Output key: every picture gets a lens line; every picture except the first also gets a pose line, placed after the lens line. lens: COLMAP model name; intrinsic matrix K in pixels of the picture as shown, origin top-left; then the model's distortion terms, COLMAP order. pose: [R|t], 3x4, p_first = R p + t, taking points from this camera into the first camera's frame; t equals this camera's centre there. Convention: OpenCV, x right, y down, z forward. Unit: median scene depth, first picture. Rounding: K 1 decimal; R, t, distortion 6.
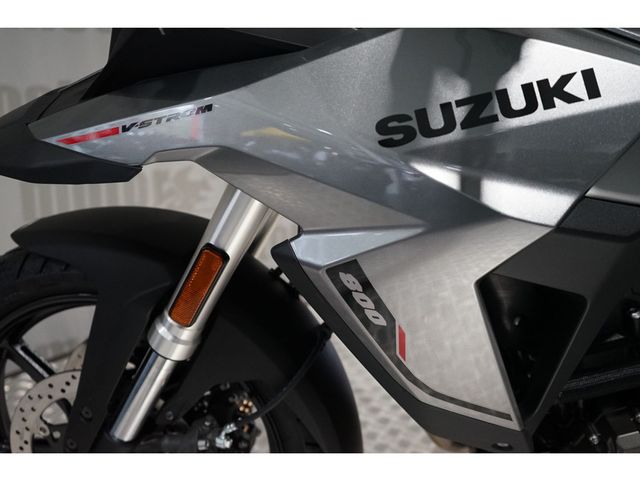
lens RADIAL K [[663.2, 0, 320.0], [0, 663.2, 240.0], [0, 0, 1]] dist [0.008606, 0.000634]
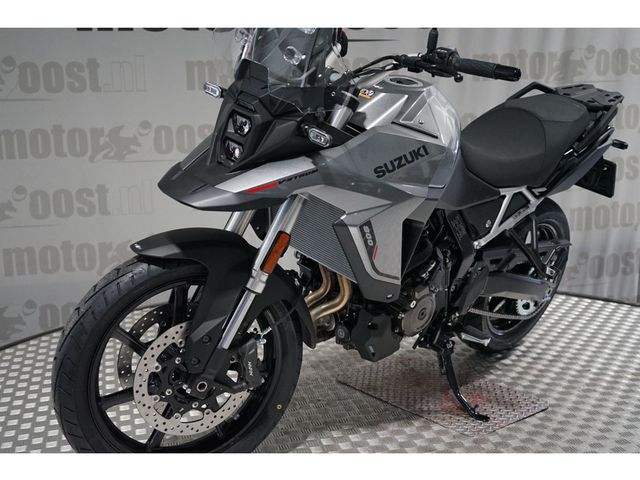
lens RADIAL K [[834.9, 0, 320.0], [0, 834.9, 240.0], [0, 0, 1]] dist [-0.000545, -0.000723]
pose [[0.751364, -0.157570, 0.640799, -2.356122], [0.183527, 0.982659, 0.026440, -0.018596], [-0.633853, 0.097738, 0.767253, -1.517826]]
